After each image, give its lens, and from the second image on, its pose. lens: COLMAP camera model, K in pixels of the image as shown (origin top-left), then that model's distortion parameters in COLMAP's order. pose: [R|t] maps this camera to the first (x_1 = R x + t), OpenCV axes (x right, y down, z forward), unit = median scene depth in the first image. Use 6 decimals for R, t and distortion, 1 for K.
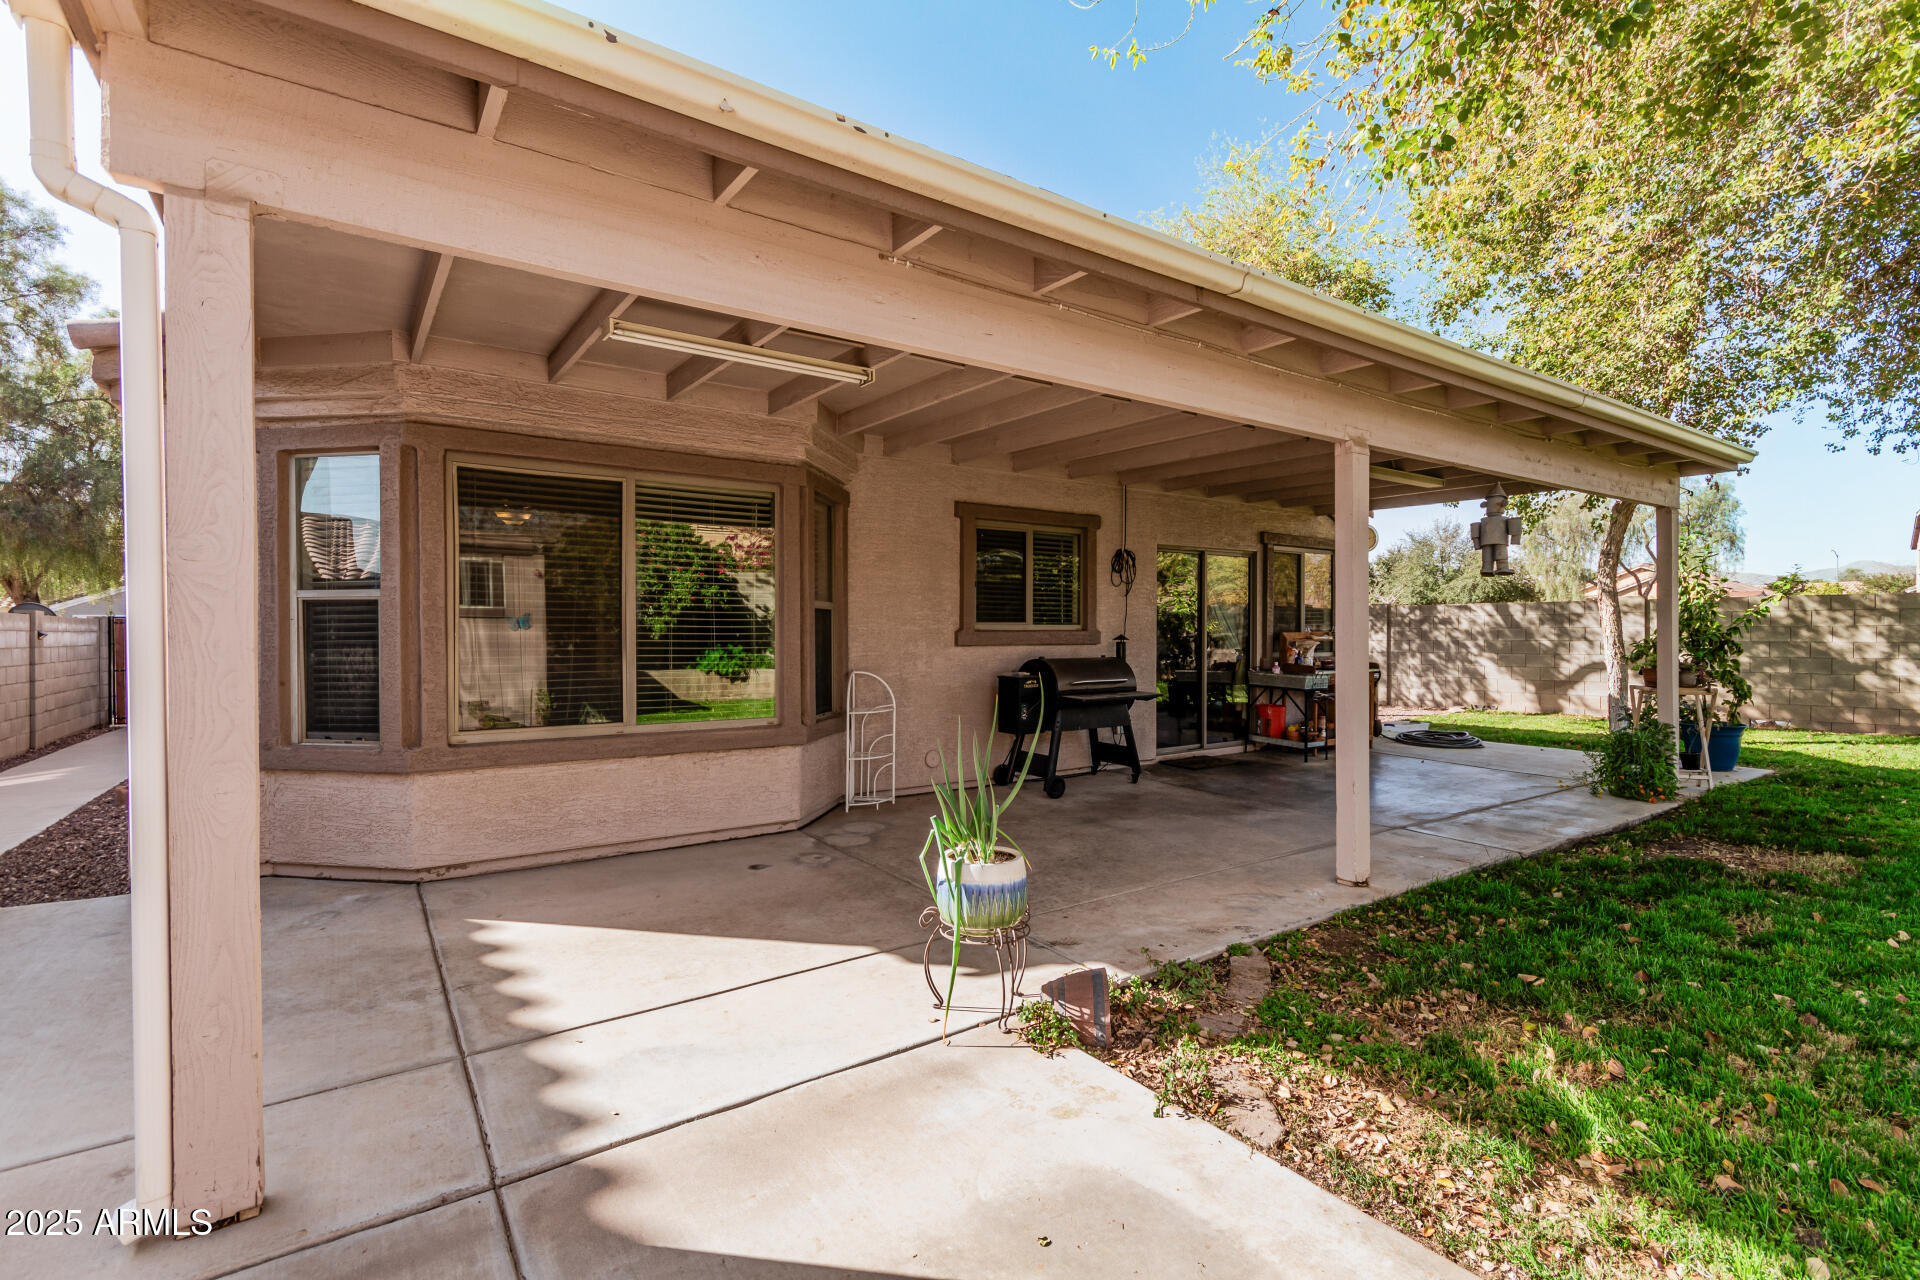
lens RADIAL K [[884.0, 0, 966.0], [0, 884.0, 637.9], [0, 0, 1]] dist [0.002627, 0.000165]
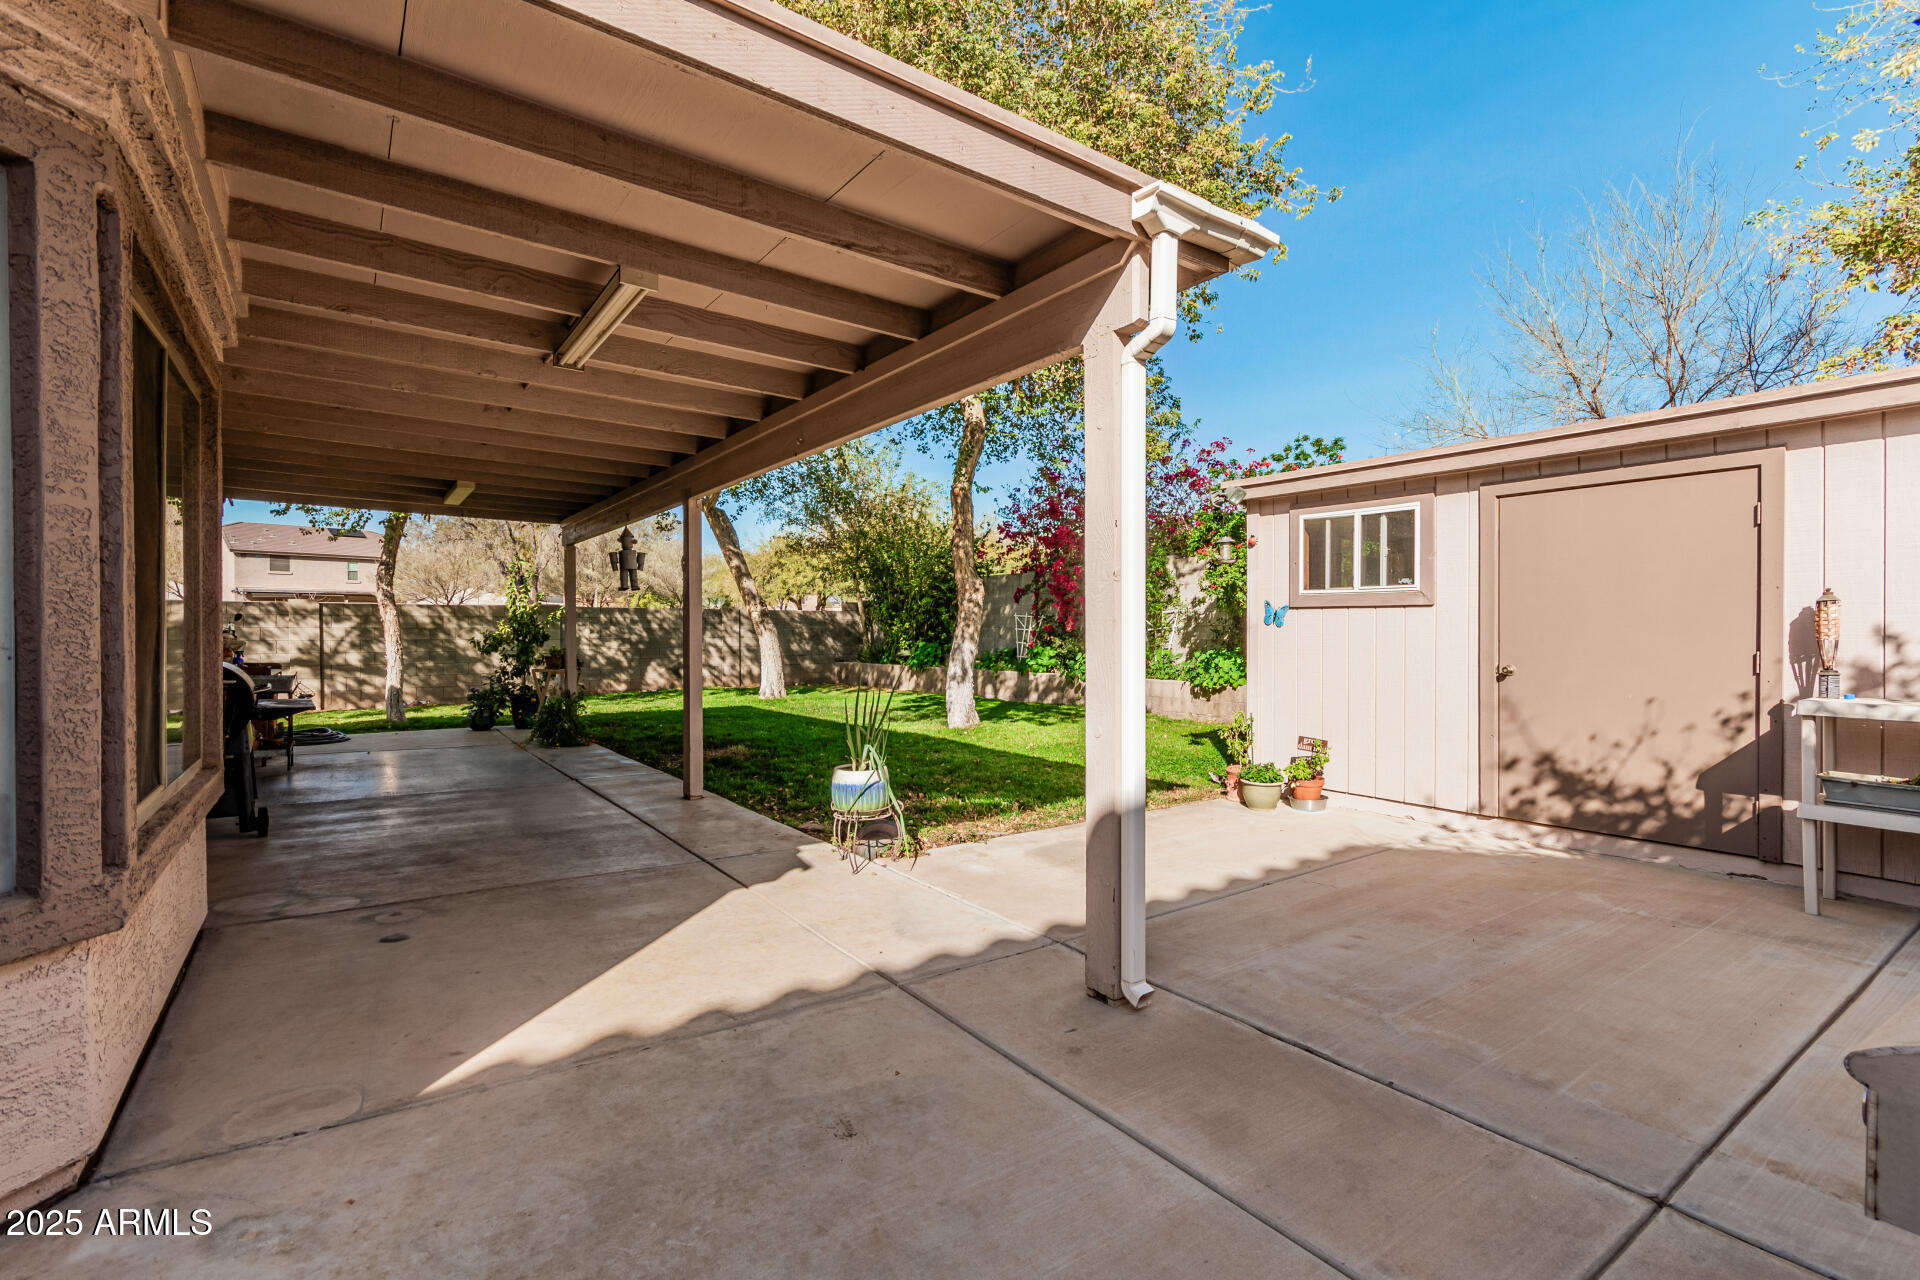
lens RADIAL K [[884.0, 0, 966.0], [0, 884.0, 637.9], [0, 0, 1]] dist [0.002627, 0.000165]
pose [[-0.011596, -0.000232, 0.999933, -0.989130], [0.007288, 0.999973, 0.000317, 0.008315], [-0.999906, 0.007291, -0.011594, 0.524169]]
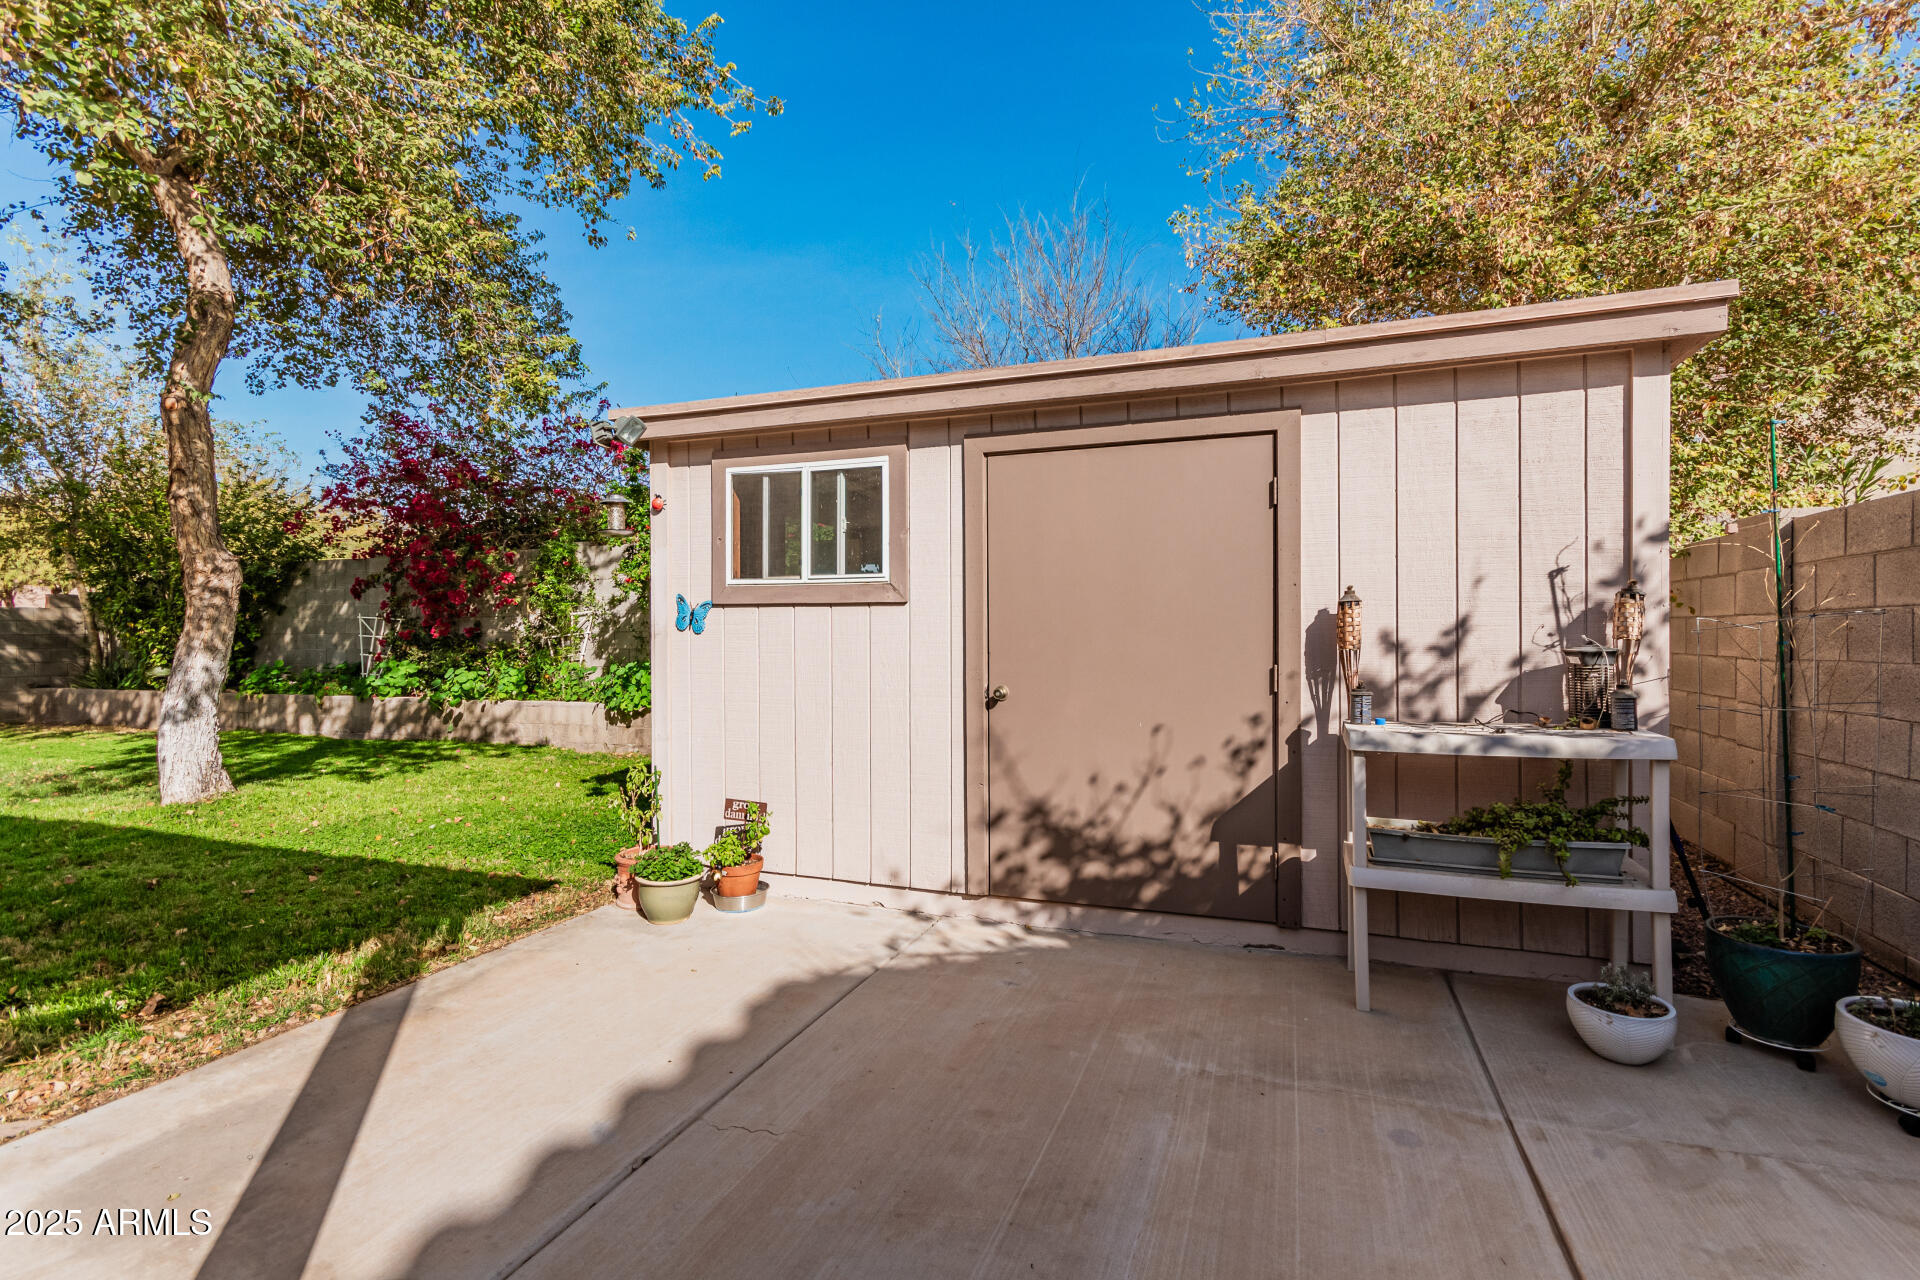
lens RADIAL K [[884.0, 0, 966.0], [0, 884.0, 637.9], [0, 0, 1]] dist [0.002627, 0.000165]
pose [[-0.574097, 0.007154, 0.818756, -0.538199], [0.012417, 0.999923, -0.000031, 0.003224], [-0.818693, 0.010149, -0.574142, 0.323257]]
